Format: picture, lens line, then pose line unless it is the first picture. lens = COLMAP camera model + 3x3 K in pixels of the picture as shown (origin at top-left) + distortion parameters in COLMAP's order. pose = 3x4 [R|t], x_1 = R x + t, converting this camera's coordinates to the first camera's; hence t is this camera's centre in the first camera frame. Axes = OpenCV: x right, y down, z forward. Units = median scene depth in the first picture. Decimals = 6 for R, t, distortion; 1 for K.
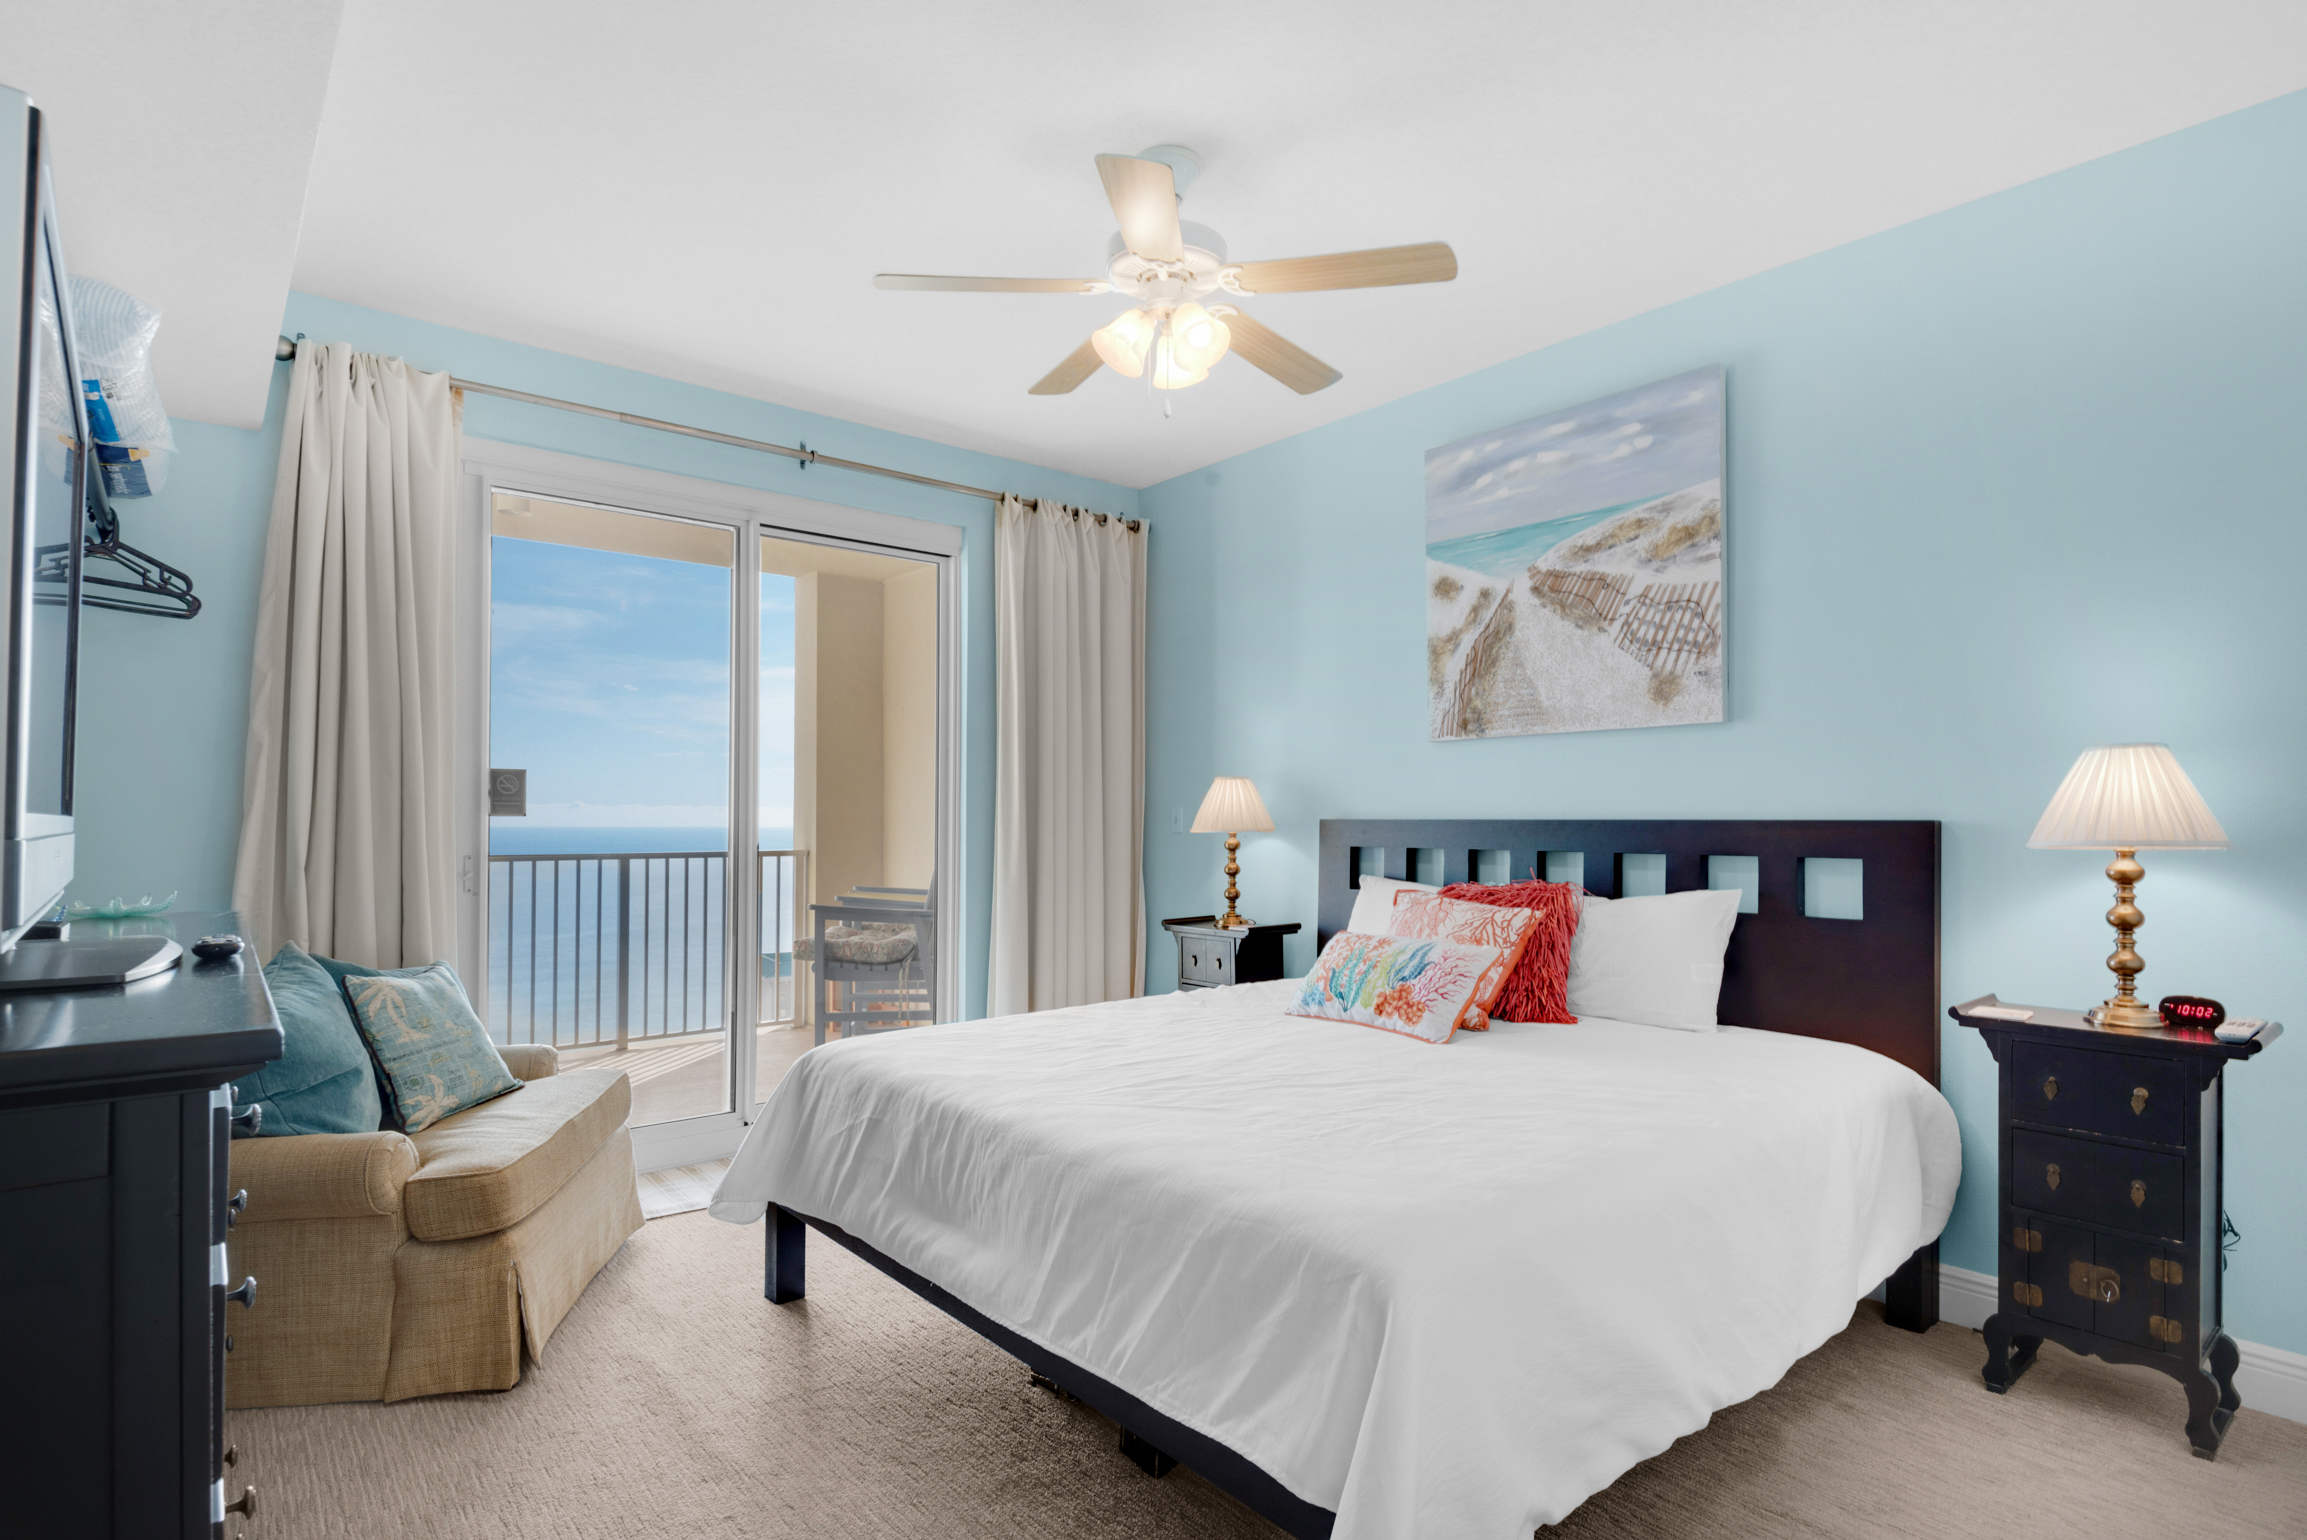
lens RADIAL K [[1180.4, 0, 1168.5], [0, 1180.4, 815.4], [0, 0, 1]] dist [0.001270, 0.000036]
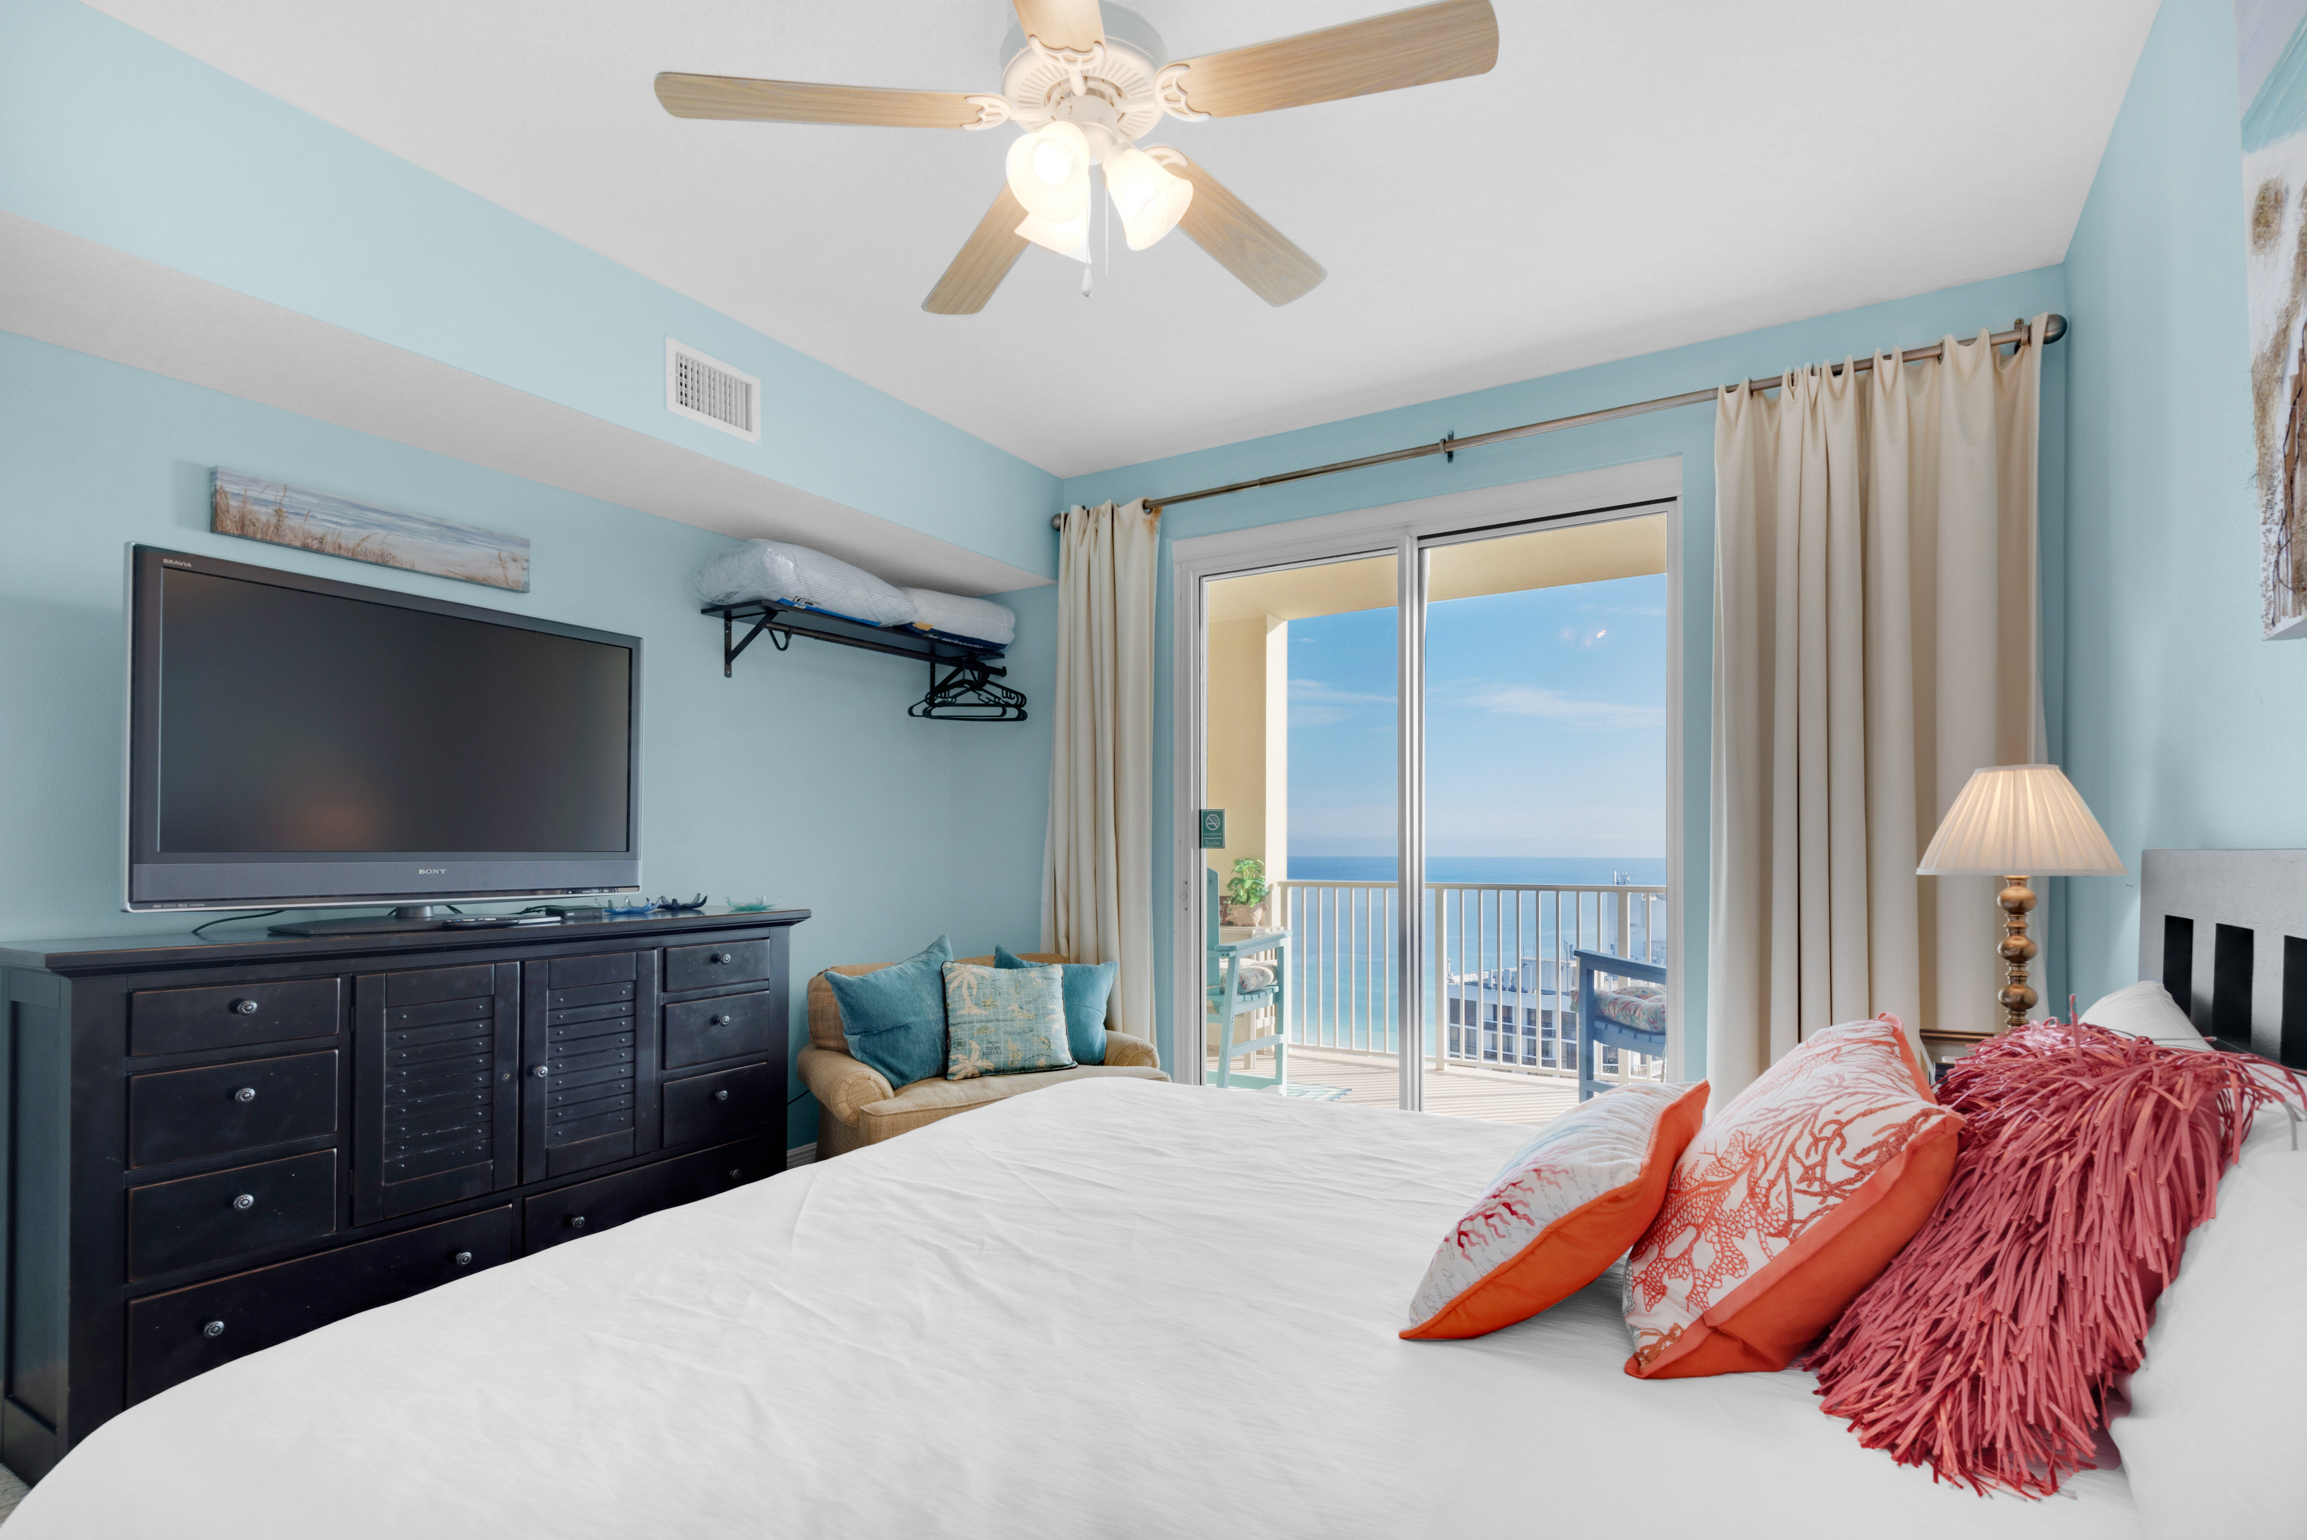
lens RADIAL K [[1095.1, 0, 1157.0], [0, 1095.1, 844.9], [0, 0, 1]] dist [0.001109, -0.000097]
pose [[0.319083, -0.007617, -0.947696, 0.559597], [0.004616, 0.999968, -0.006483, 0.004806], [0.947716, -0.002306, 0.319108, 0.715953]]
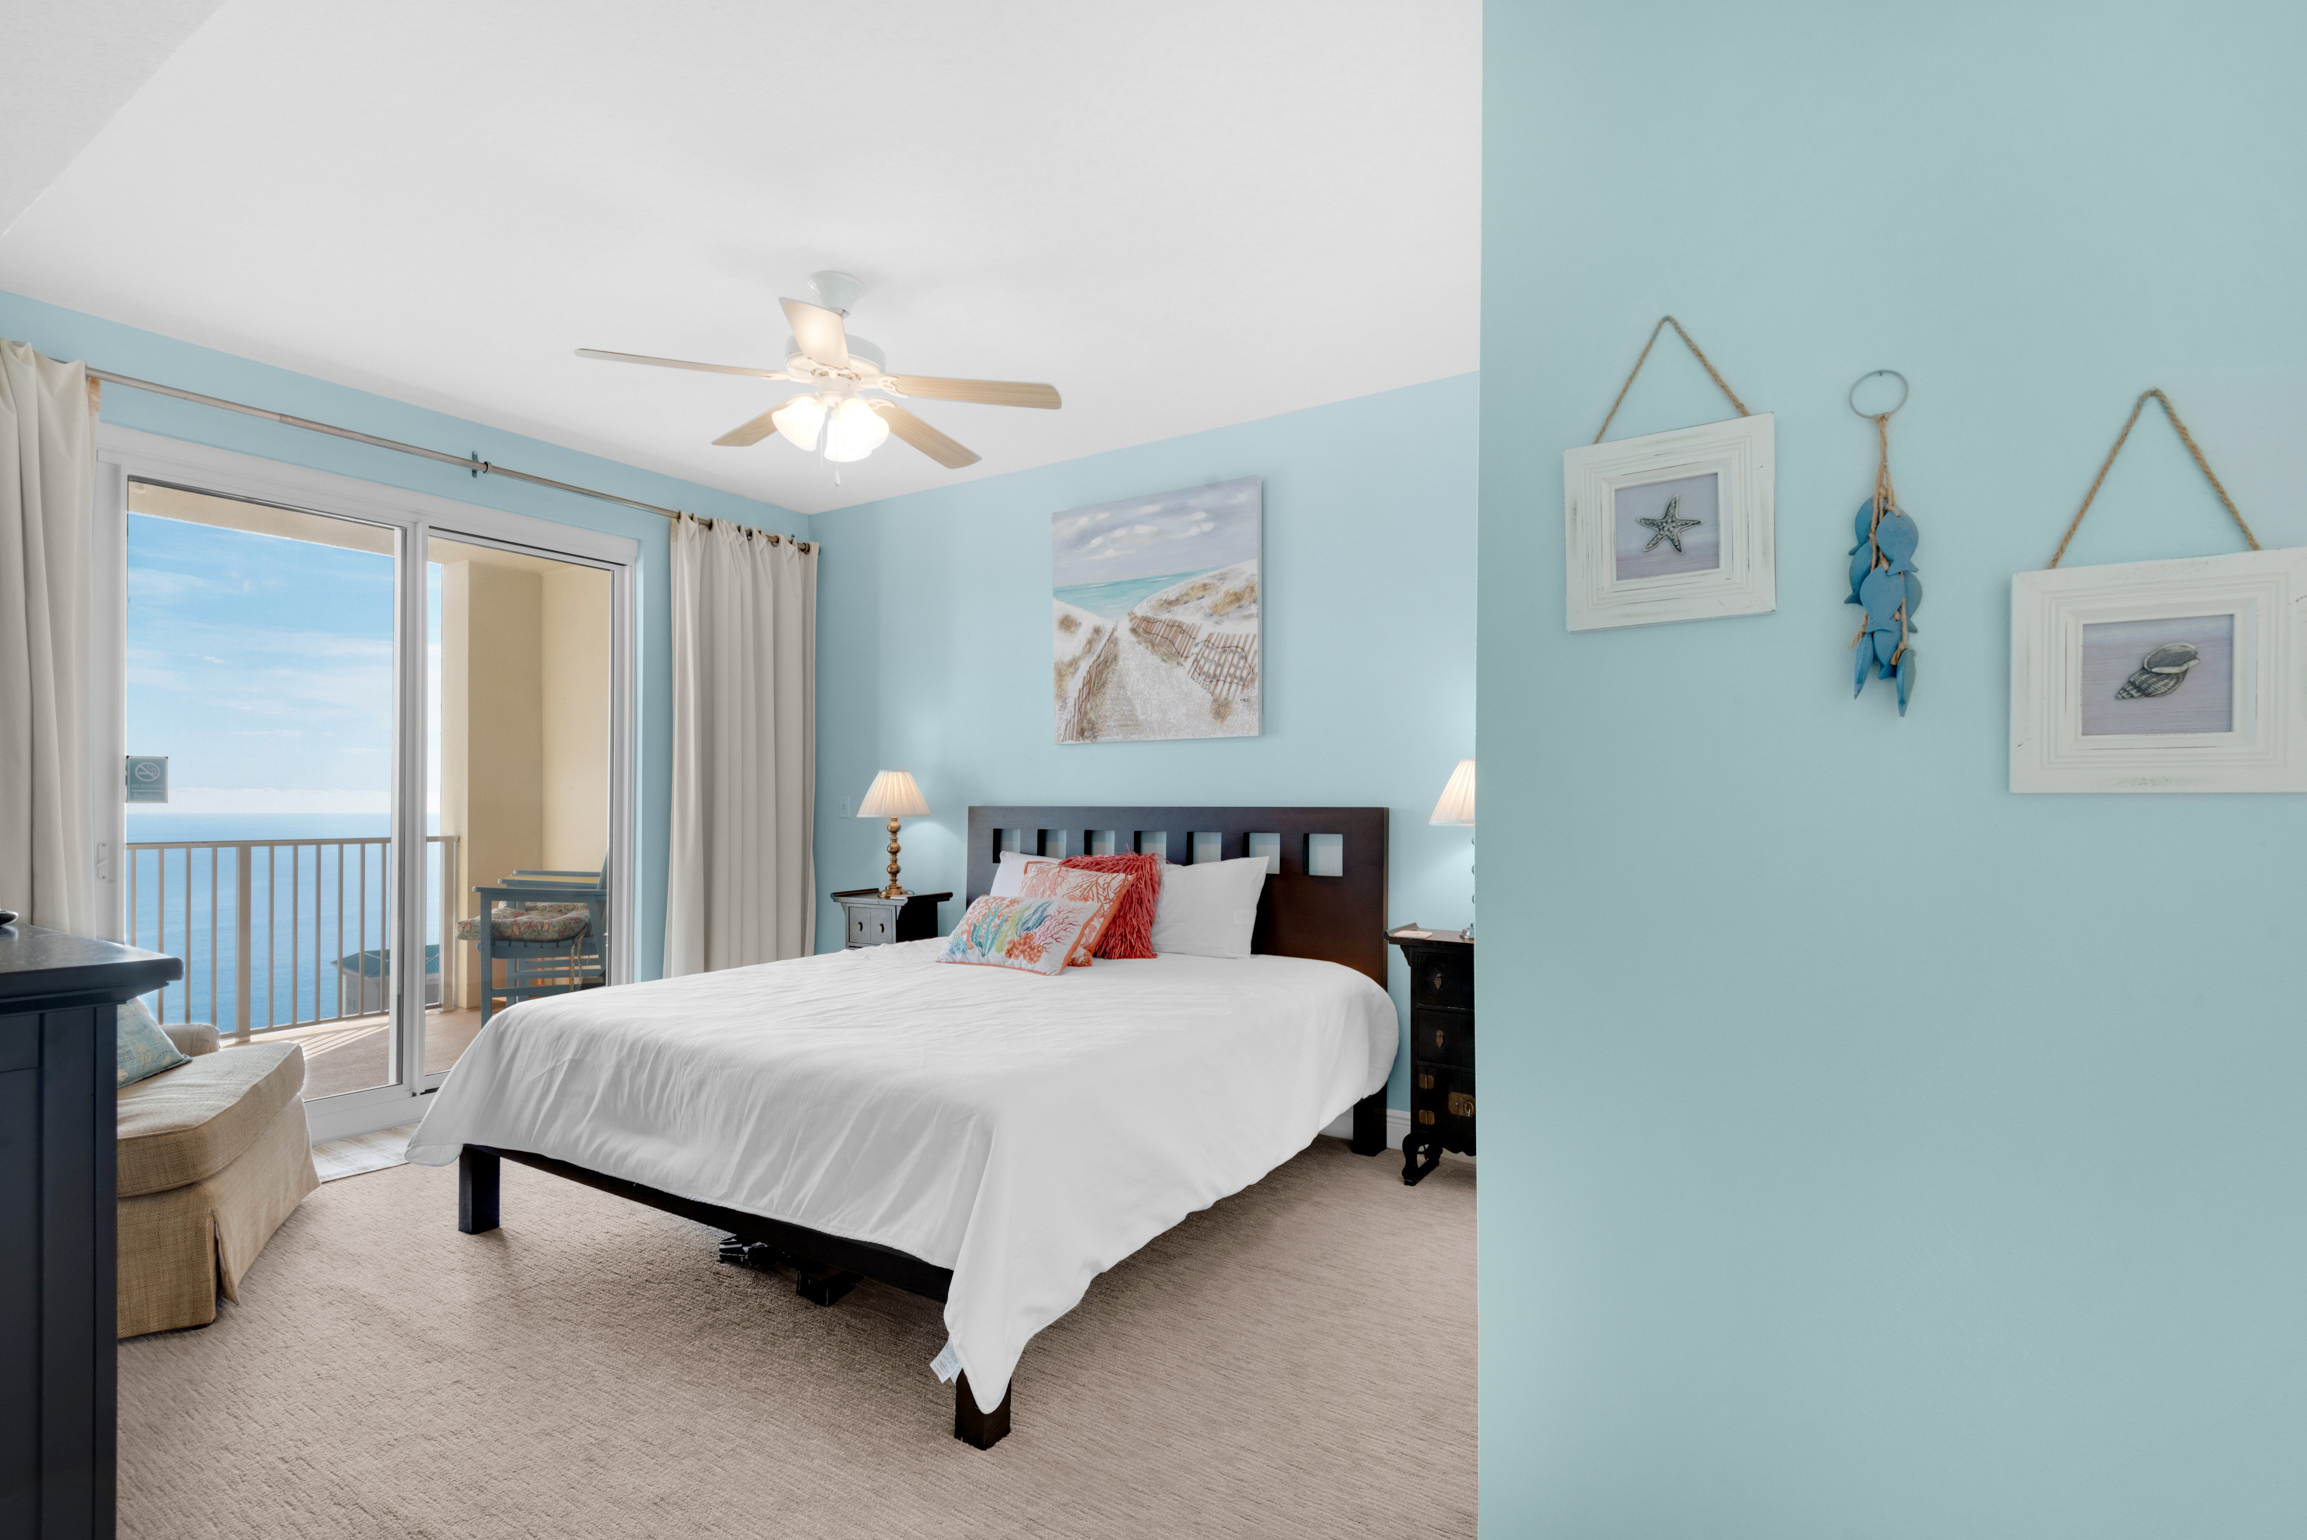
lens RADIAL K [[1109.3, 0, 1182.7], [0, 1109.3, 801.3], [0, 0, 1]] dist [0.044656, -0.028206]
pose [[0.954374, 0.001171, 0.298611, -0.004031], [-0.001254, 0.999999, 0.000087, -0.002706], [-0.298611, -0.000457, 0.954375, -0.219505]]
